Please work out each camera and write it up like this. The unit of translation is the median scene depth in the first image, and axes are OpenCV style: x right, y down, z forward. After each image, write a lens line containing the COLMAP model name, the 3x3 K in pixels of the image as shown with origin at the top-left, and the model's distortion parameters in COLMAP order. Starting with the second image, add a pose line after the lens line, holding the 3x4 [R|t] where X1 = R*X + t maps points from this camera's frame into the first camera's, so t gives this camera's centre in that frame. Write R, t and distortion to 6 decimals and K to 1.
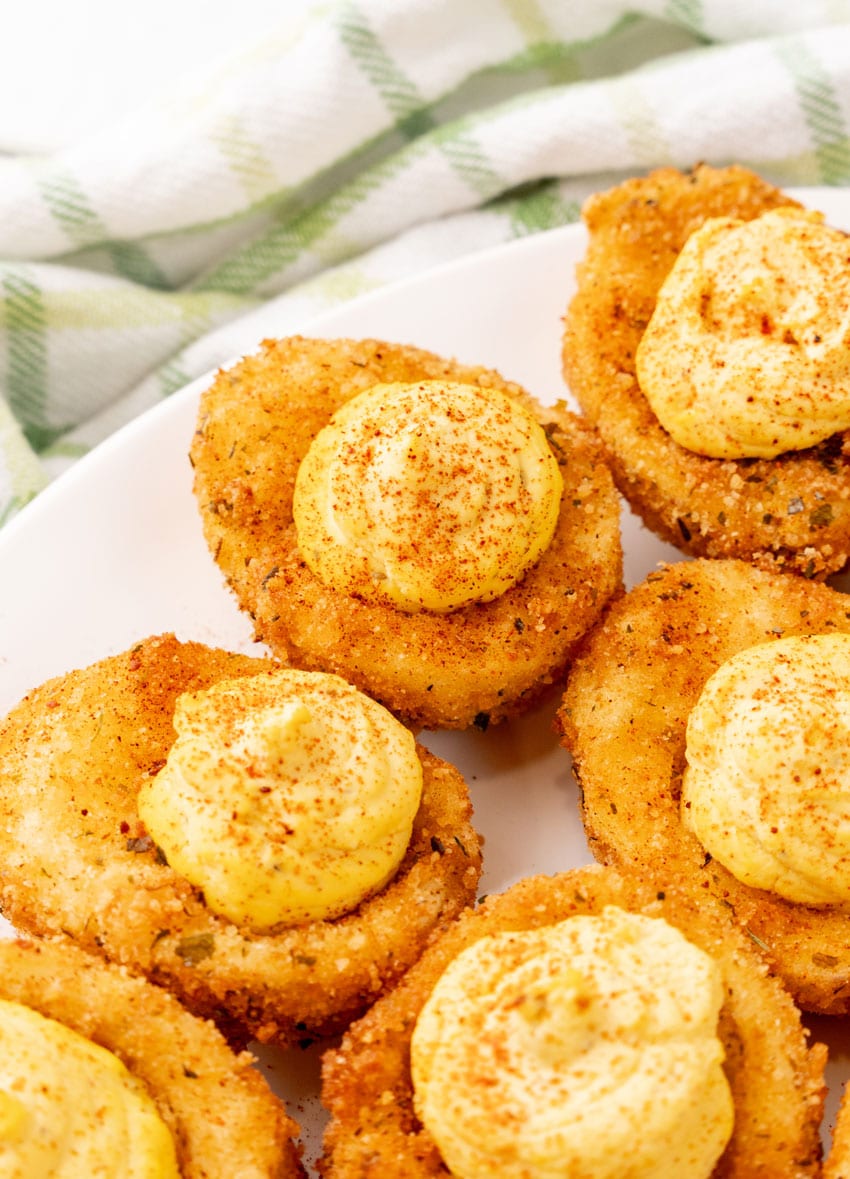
lens RADIAL K [[2157.0, 0, 422.0], [0, 2157.0, 580.7], [0, 0, 1]] dist [-0.025596, 0.000000]
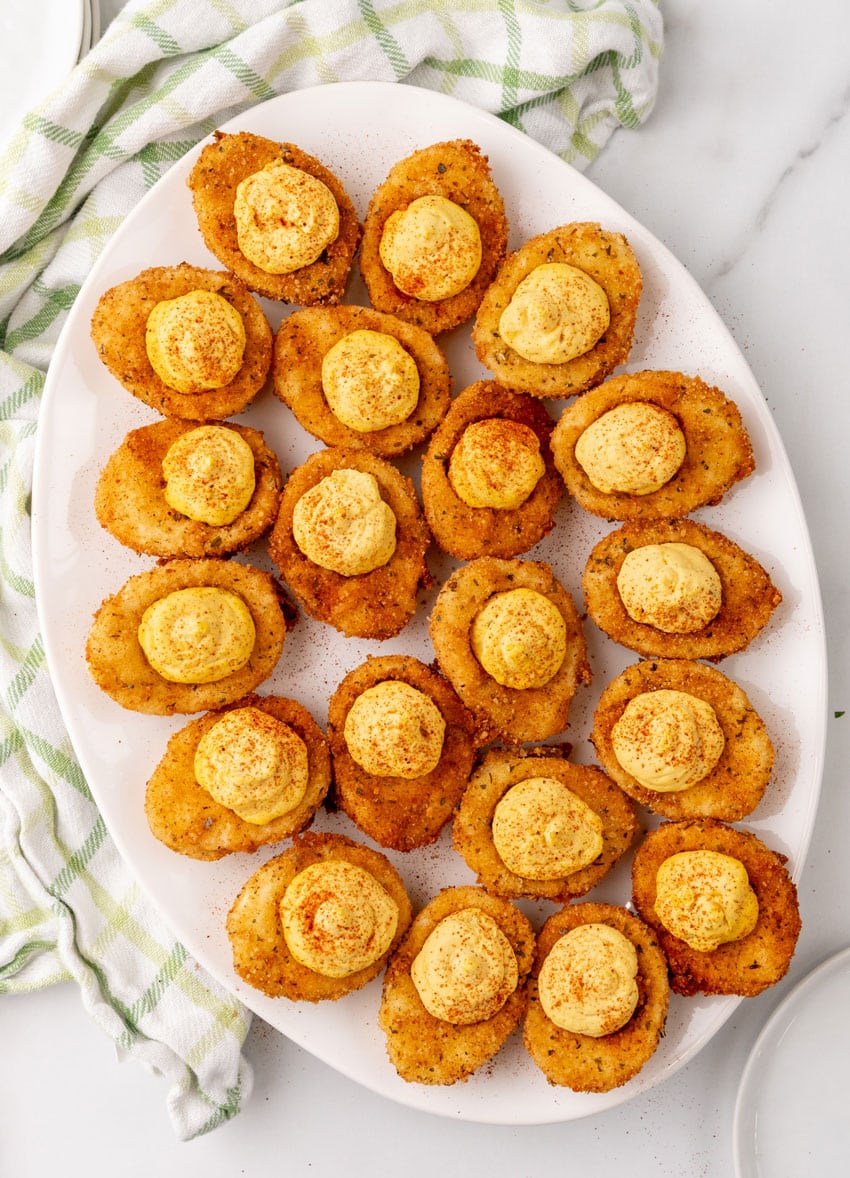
lens RADIAL K [[1808.8, 0, 446.1], [0, 1808.8, 547.8], [0, 0, 1]] dist [0.000834, 0.000000]
pose [[0.879782, -0.461430, 0.114308, -0.103929], [0.329841, 0.765686, 0.552205, -1.023880], [-0.342328, -0.448116, 0.825835, -1.114306]]
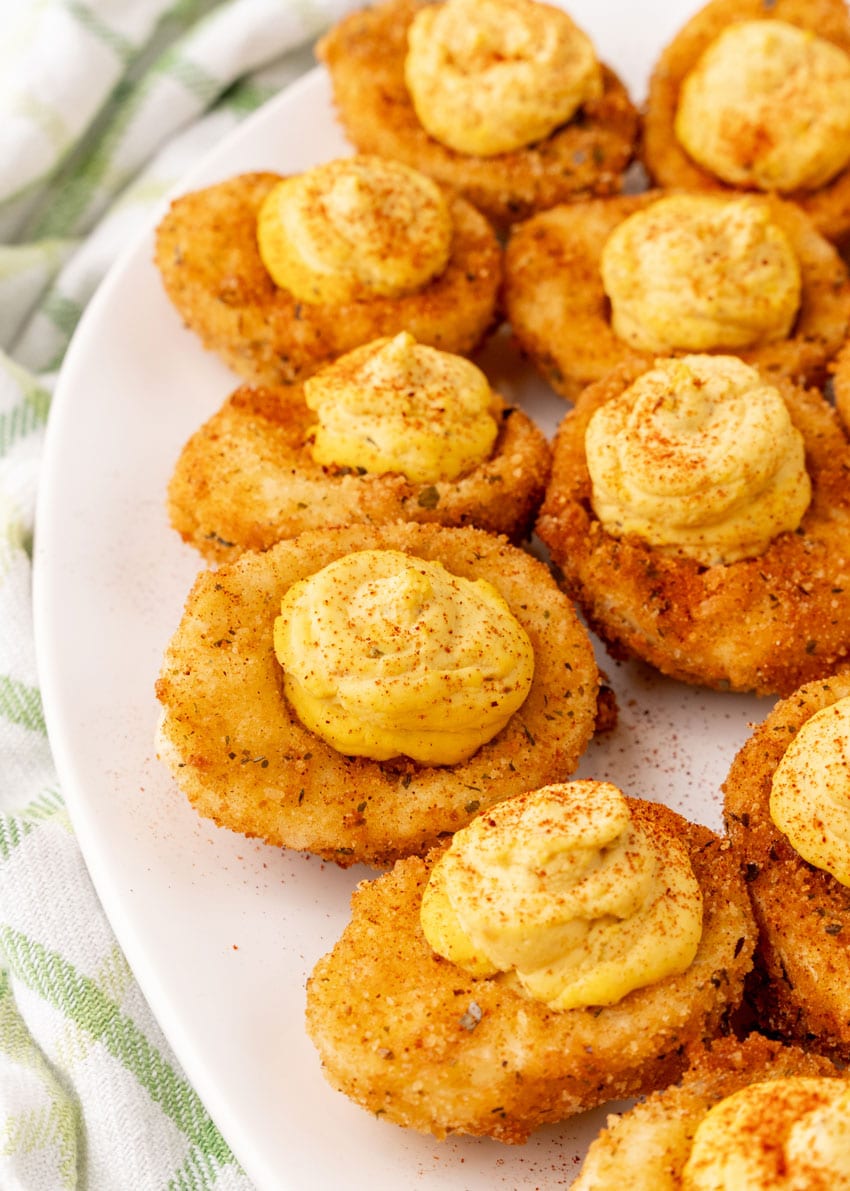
lens RADIAL K [[2486.5, 0, 417.5], [0, 2486.5, 602.1], [0, 0, 1]] dist [0.003394, 0.000000]
pose [[0.845603, -0.387336, 0.367325, -0.670014], [0.435269, 0.898655, -0.054402, 0.287872], [-0.309026, 0.205888, 0.928500, -0.457785]]
